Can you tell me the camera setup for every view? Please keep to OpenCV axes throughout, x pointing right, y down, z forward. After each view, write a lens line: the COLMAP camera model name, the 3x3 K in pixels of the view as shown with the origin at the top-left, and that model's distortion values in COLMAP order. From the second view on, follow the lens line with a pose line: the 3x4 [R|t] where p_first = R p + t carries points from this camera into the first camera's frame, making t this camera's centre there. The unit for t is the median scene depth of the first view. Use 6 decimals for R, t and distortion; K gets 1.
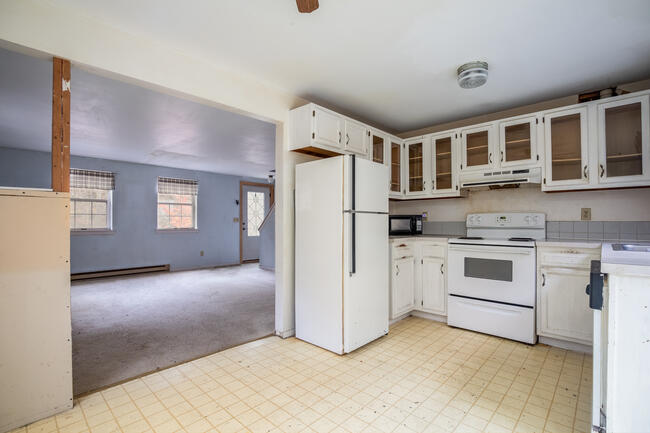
lens RADIAL K [[301.5, 0, 322.2], [0, 301.5, 217.7], [0, 0, 1]] dist [-0.028527, -0.000097]
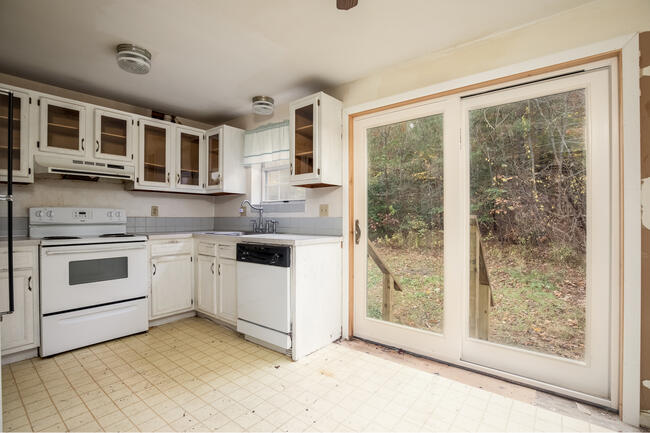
lens RADIAL K [[301.5, 0, 327.9], [0, 301.5, 214.4], [0, 0, 1]] dist [-0.028527, -0.000097]
pose [[-0.082527, 0.009506, 0.996544, -0.385205], [-0.015314, 0.999824, -0.010806, 0.003534], [-0.996471, -0.016153, -0.082367, 0.390583]]
